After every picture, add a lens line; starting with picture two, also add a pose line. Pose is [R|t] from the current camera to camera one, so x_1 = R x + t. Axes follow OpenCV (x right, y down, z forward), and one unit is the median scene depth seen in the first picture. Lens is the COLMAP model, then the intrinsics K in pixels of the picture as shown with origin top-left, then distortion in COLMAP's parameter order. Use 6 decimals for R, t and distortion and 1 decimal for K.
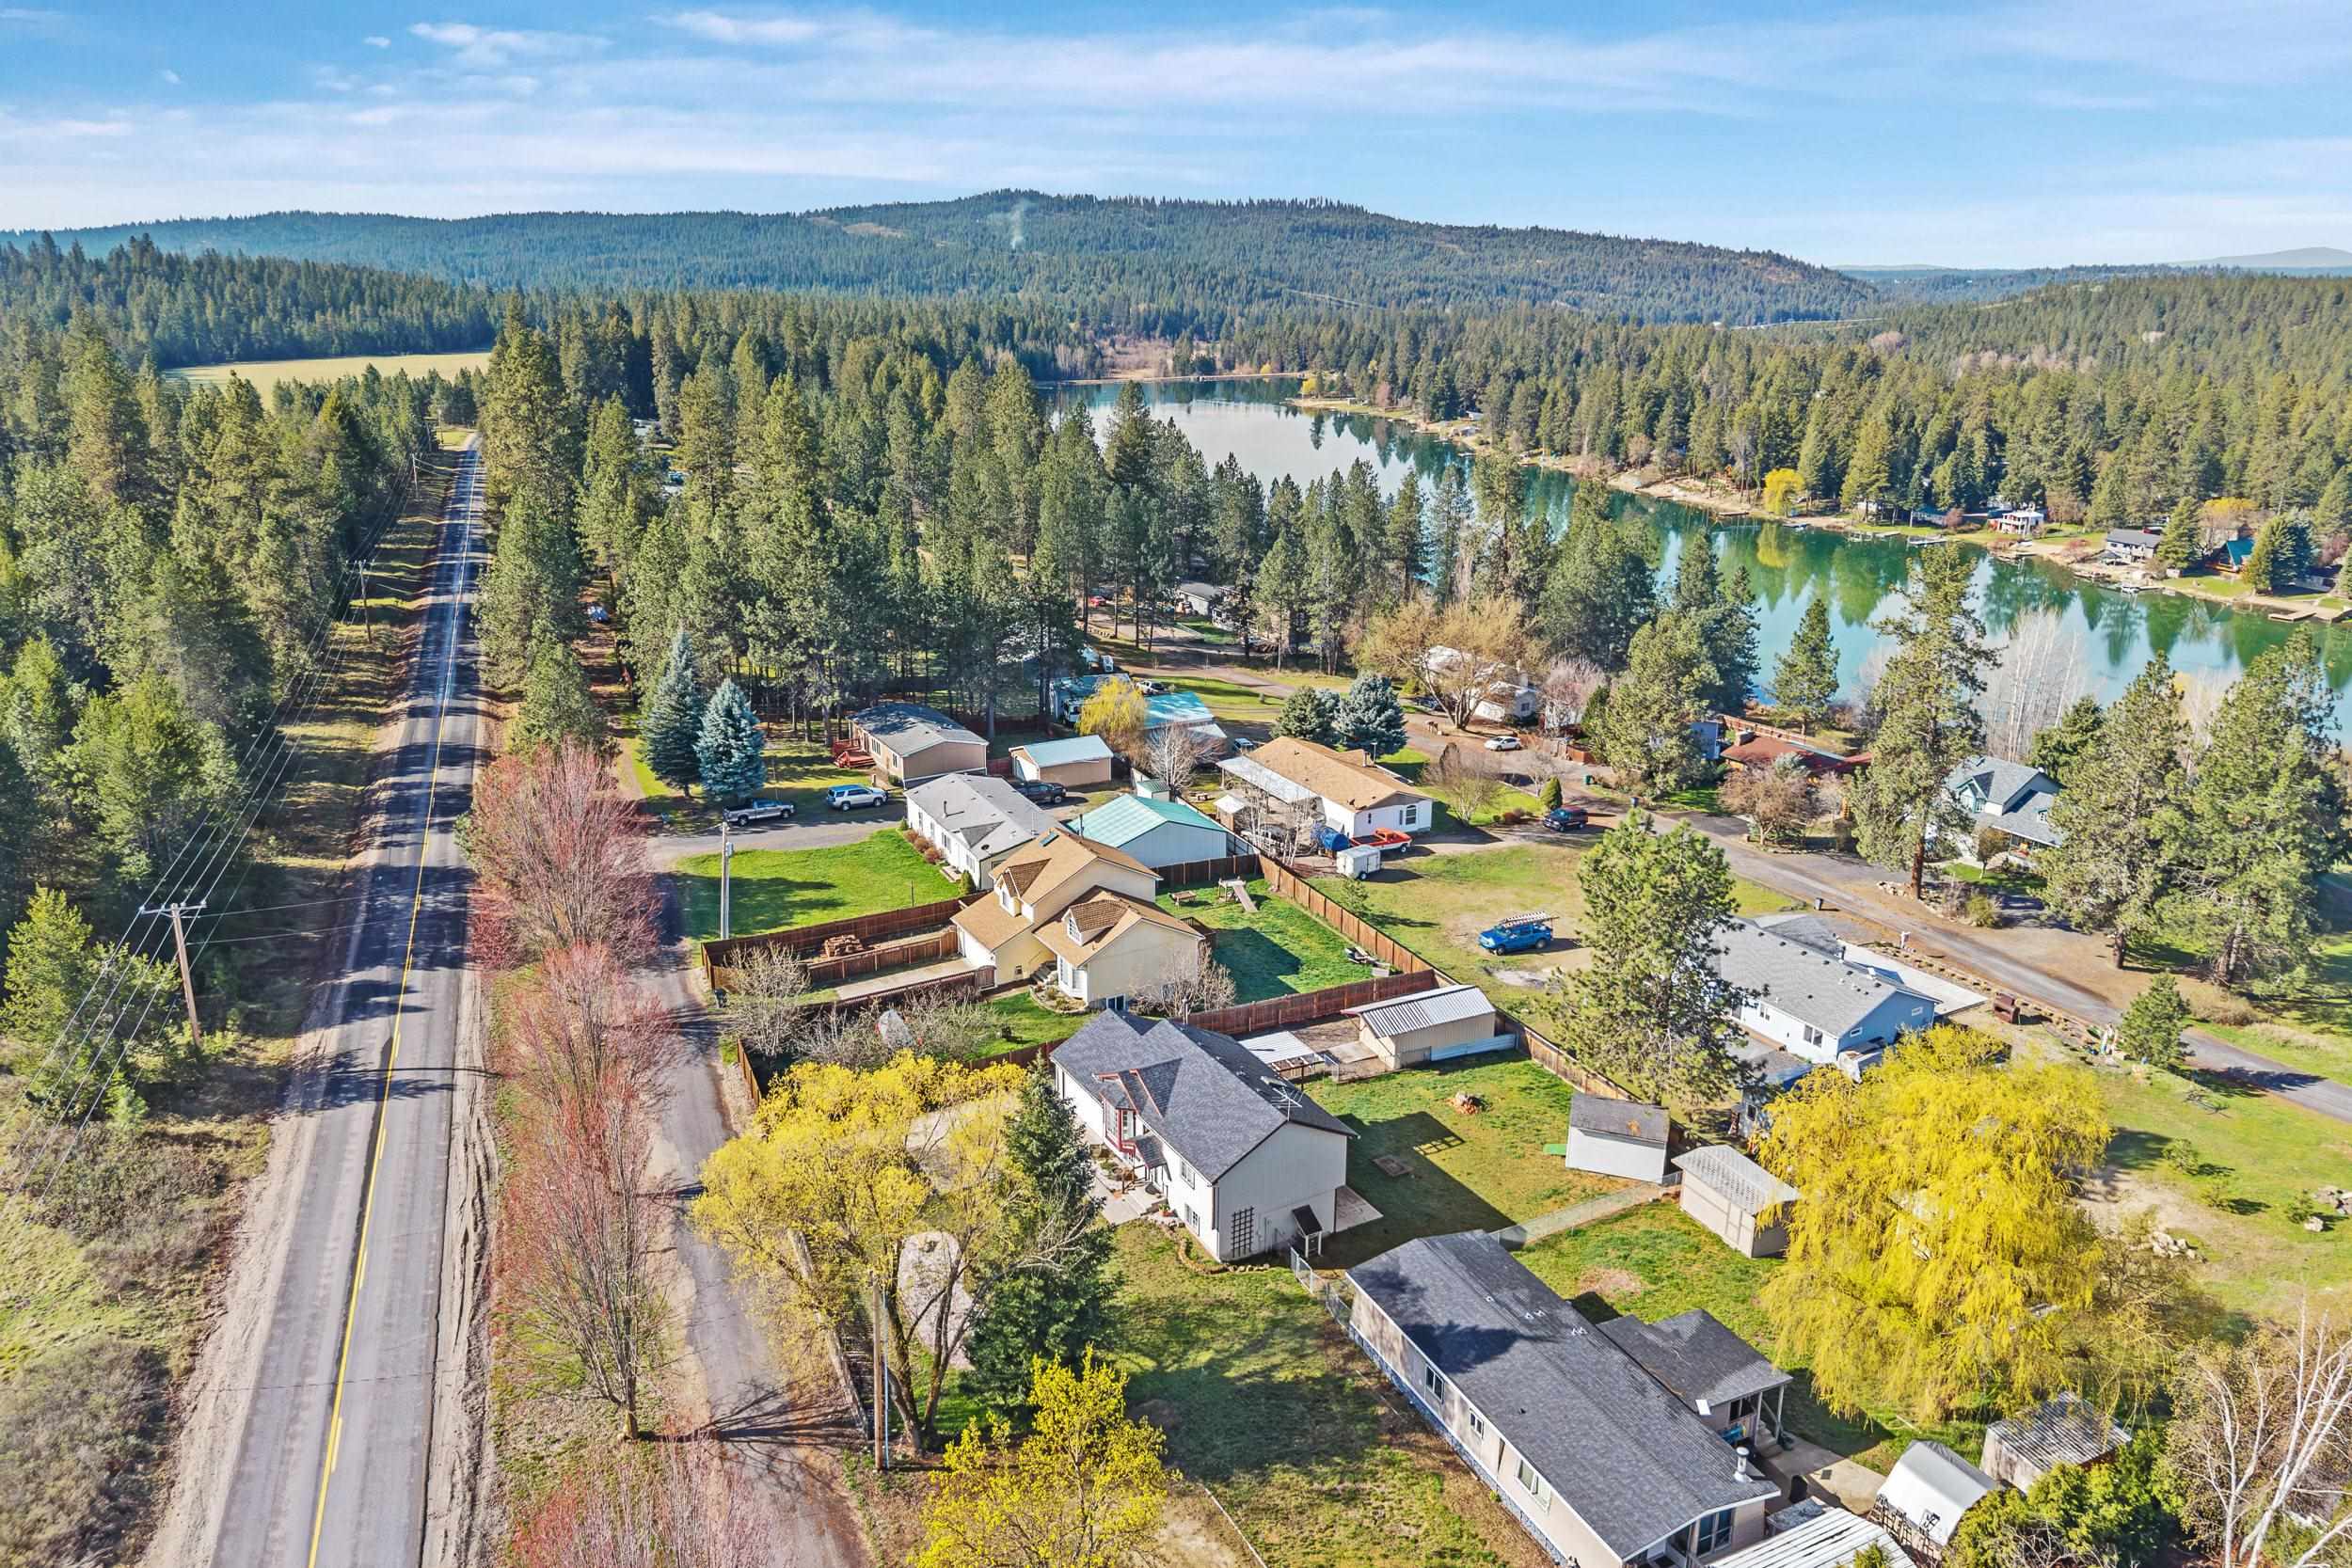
lens RADIAL K [[1550.5, 0, 1177.7], [0, 1550.5, 736.6], [0, 0, 1]] dist [0.084604, -0.121289]
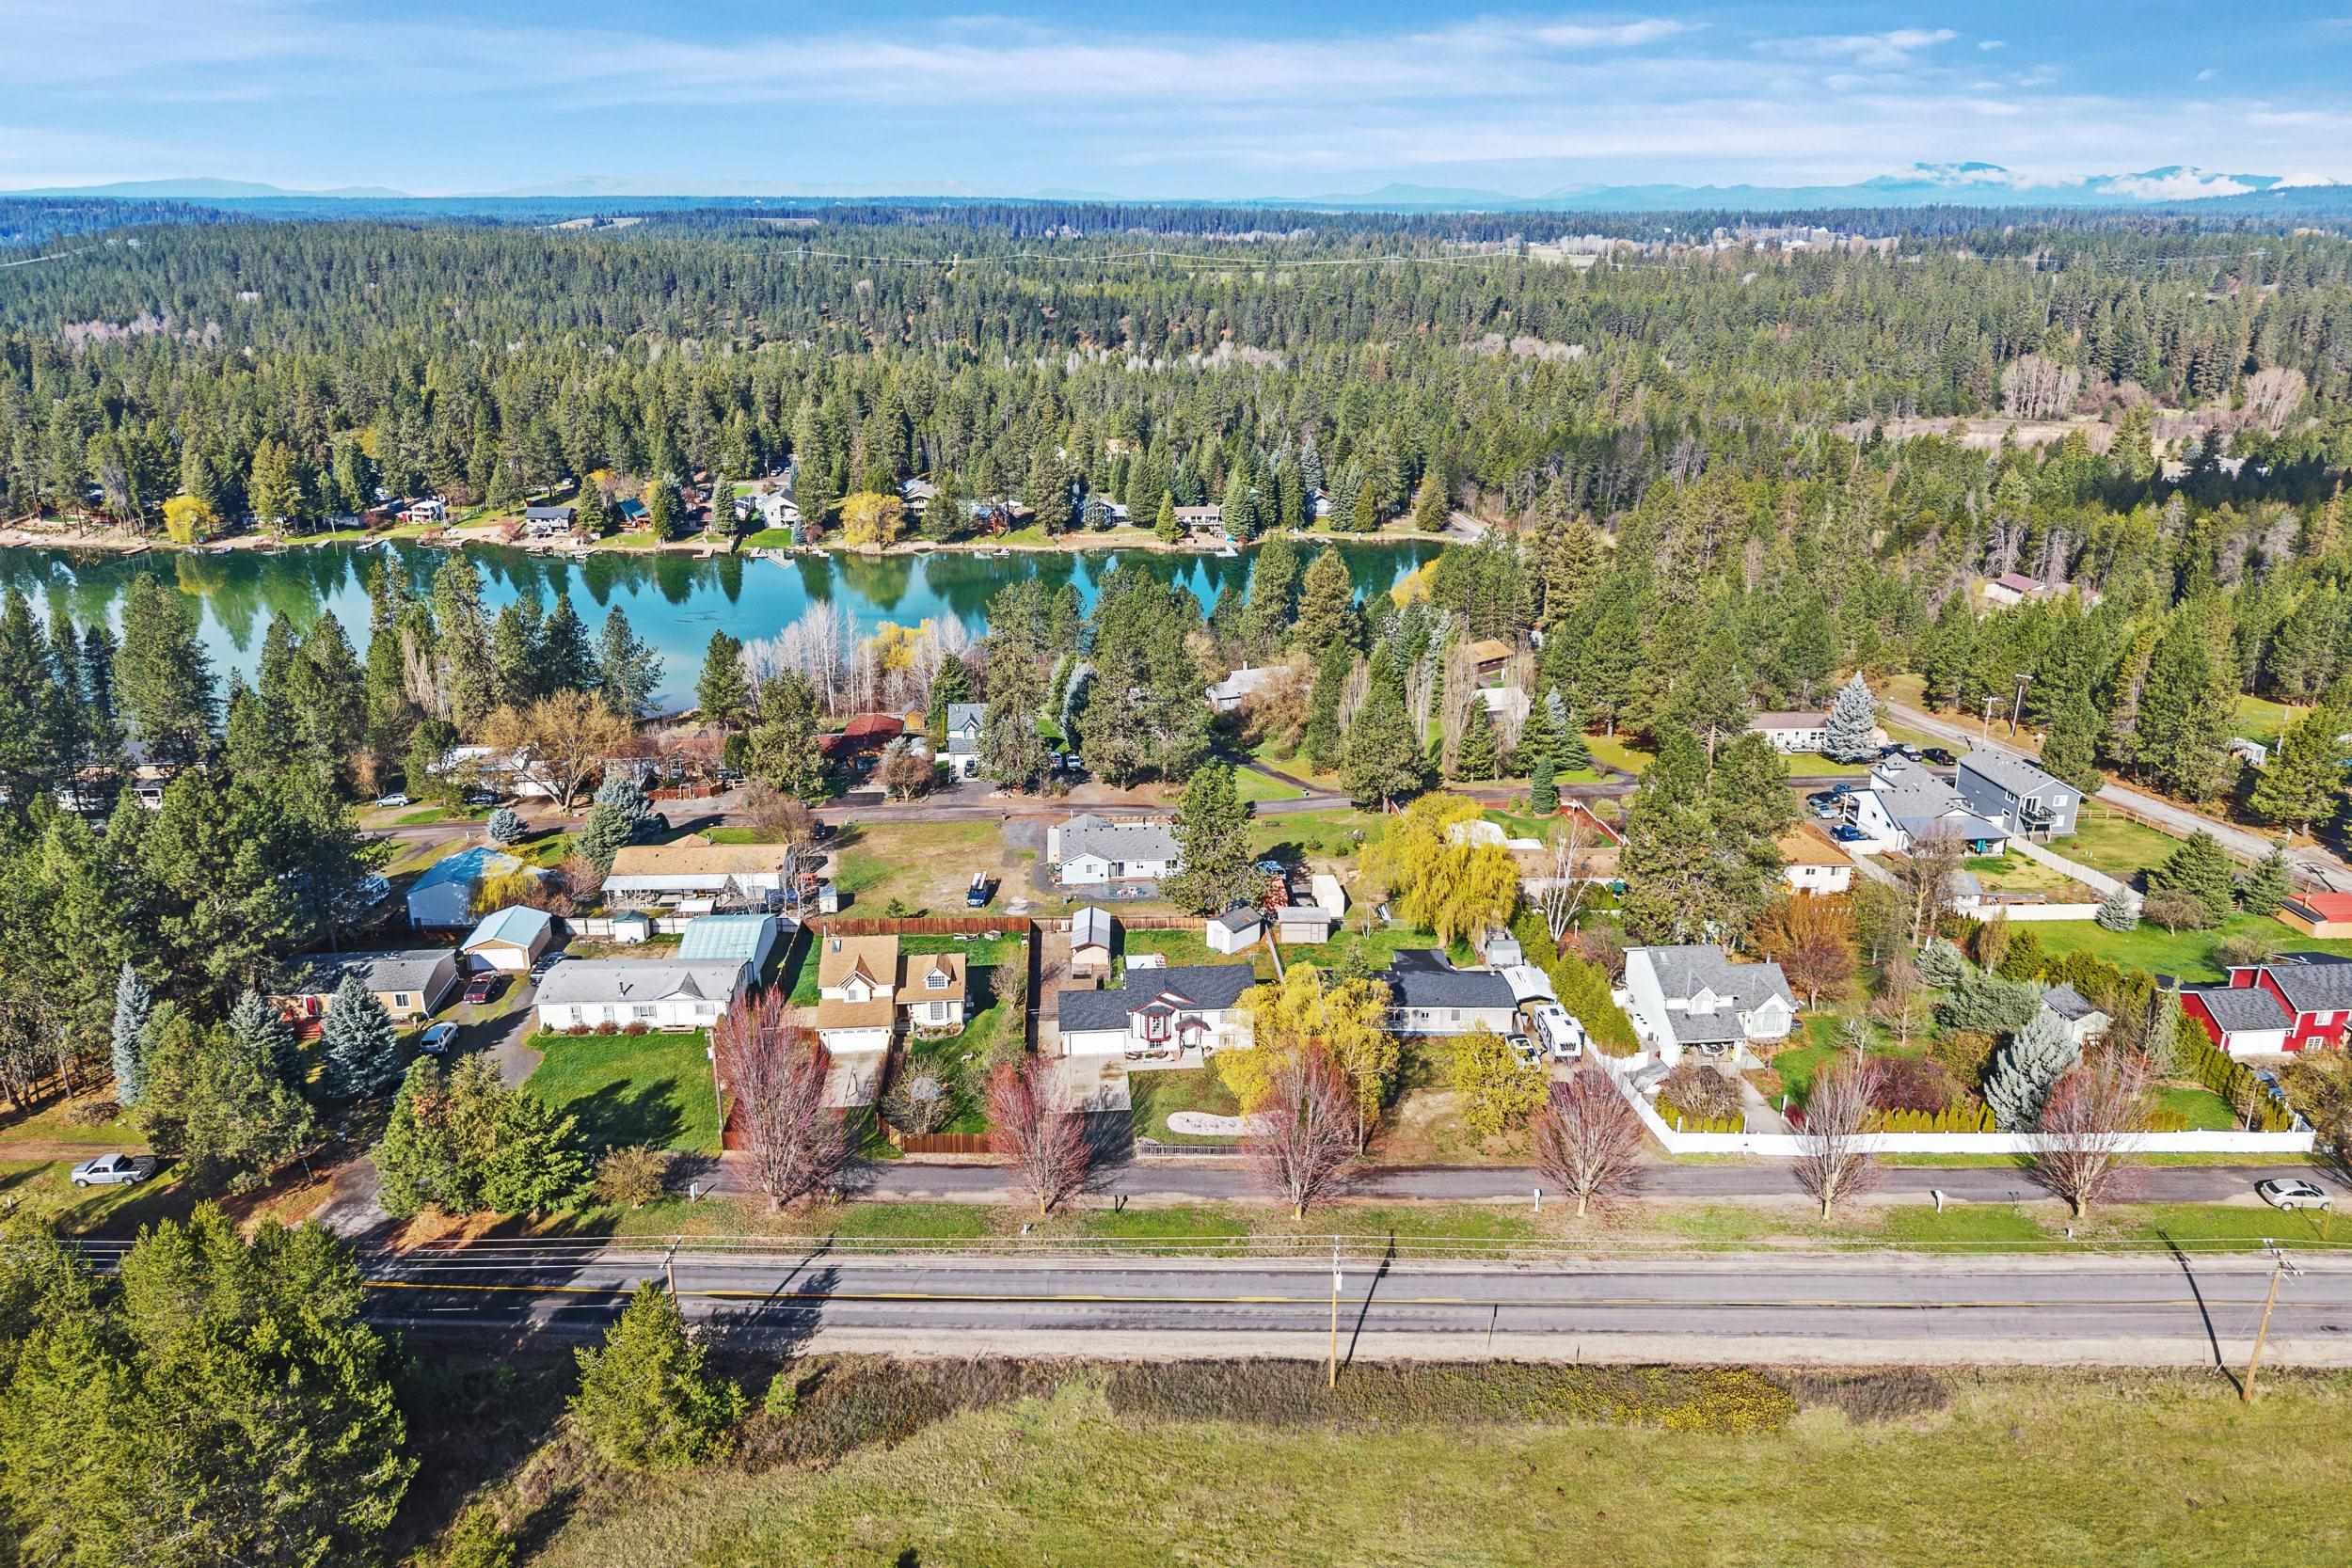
lens RADIAL K [[1550.5, 0, 1177.7], [0, 1550.5, 736.6], [0, 0, 1]] dist [0.084604, -0.121289]
pose [[0.434505, -0.290545, 0.852519, -0.283881], [0.256675, 0.947234, 0.192004, -0.076971], [-0.863321, 0.135394, 0.486154, 0.020943]]
